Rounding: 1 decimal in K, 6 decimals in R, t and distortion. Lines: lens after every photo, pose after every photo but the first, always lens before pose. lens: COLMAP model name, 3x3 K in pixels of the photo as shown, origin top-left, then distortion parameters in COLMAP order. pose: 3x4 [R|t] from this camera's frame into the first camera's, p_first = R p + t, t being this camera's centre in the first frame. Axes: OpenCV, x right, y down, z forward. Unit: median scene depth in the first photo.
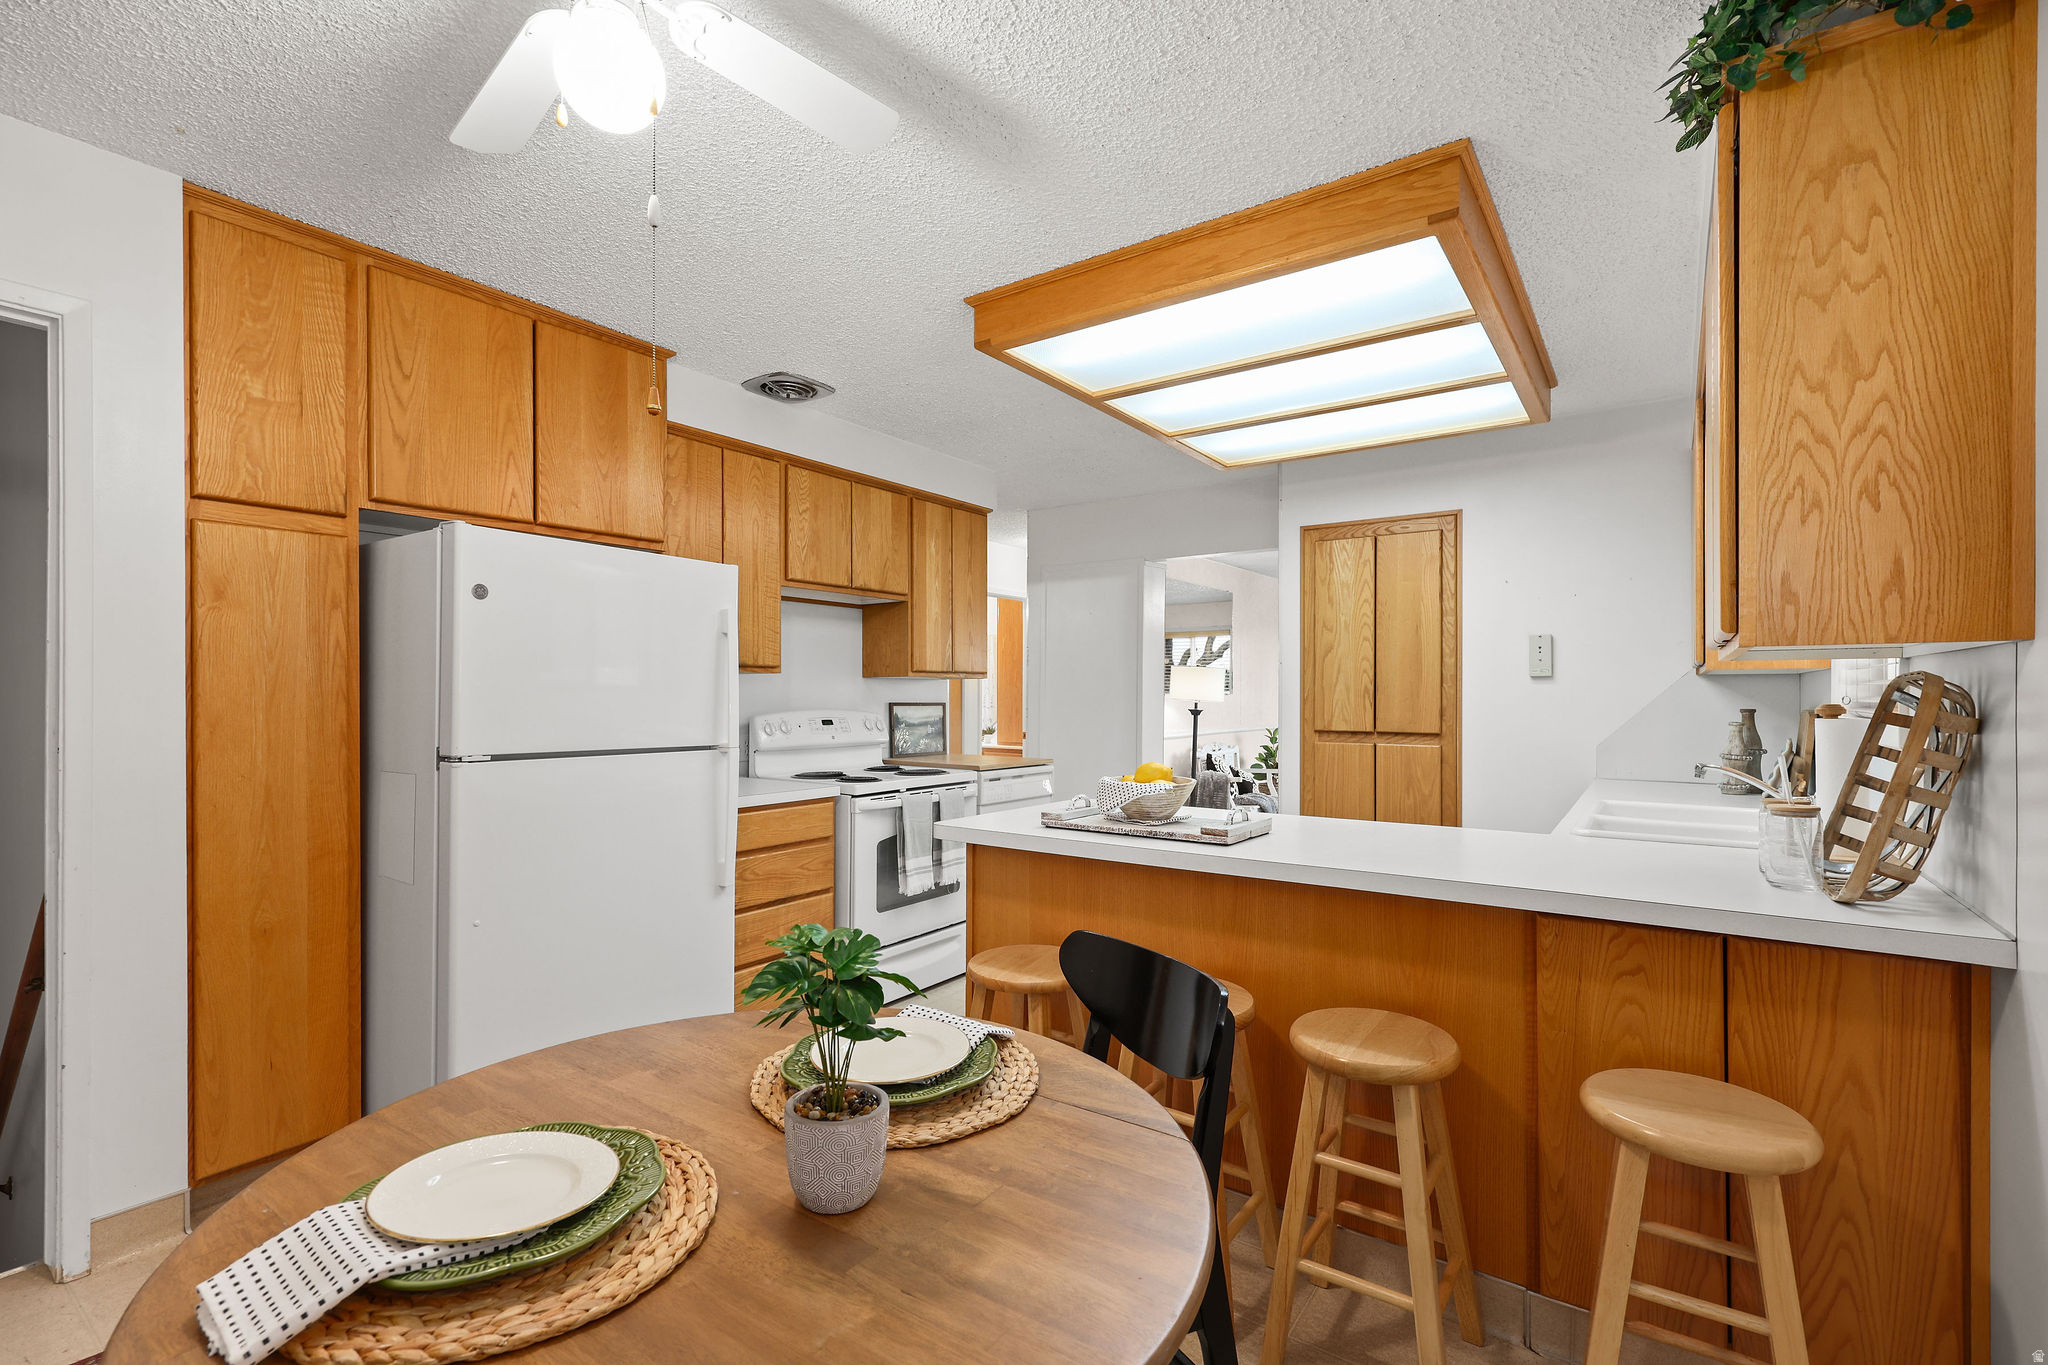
lens RADIAL K [[923.9, 0, 1009.1], [0, 923.9, 683.3], [0, 0, 1]] dist [-0.002428, -0.000305]
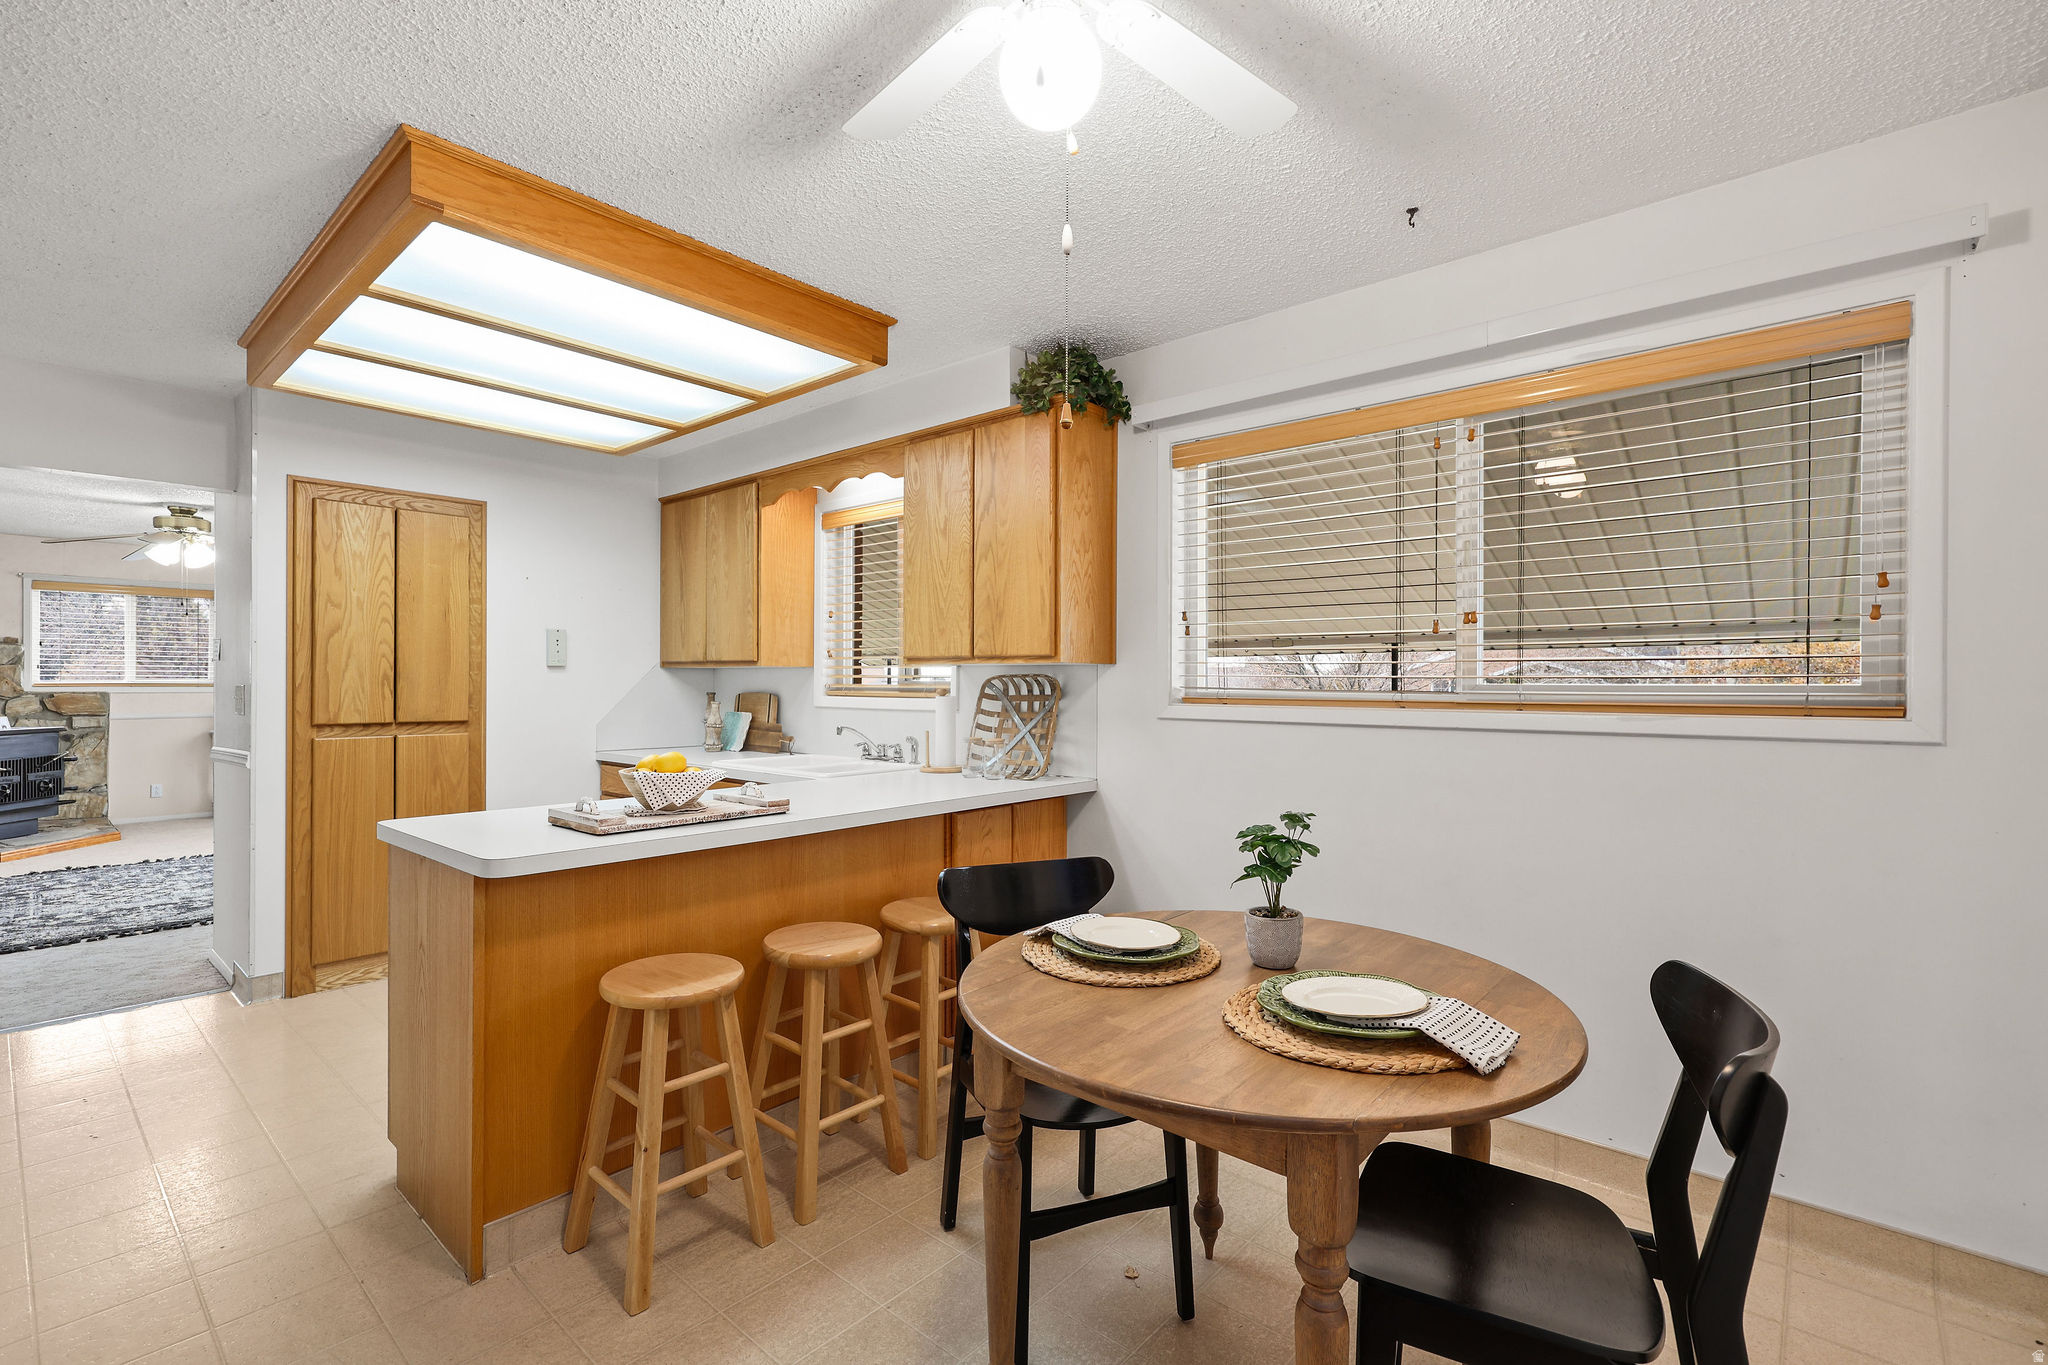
lens RADIAL K [[923.9, 0, 1013.1], [0, 923.9, 689.2], [0, 0, 1]] dist [-0.002428, -0.000305]
pose [[0.092539, -0.007855, 0.995678, -0.475217], [-0.017702, 0.999798, 0.009533, 0.000069], [-0.995552, -0.018508, 0.092381, 0.313162]]
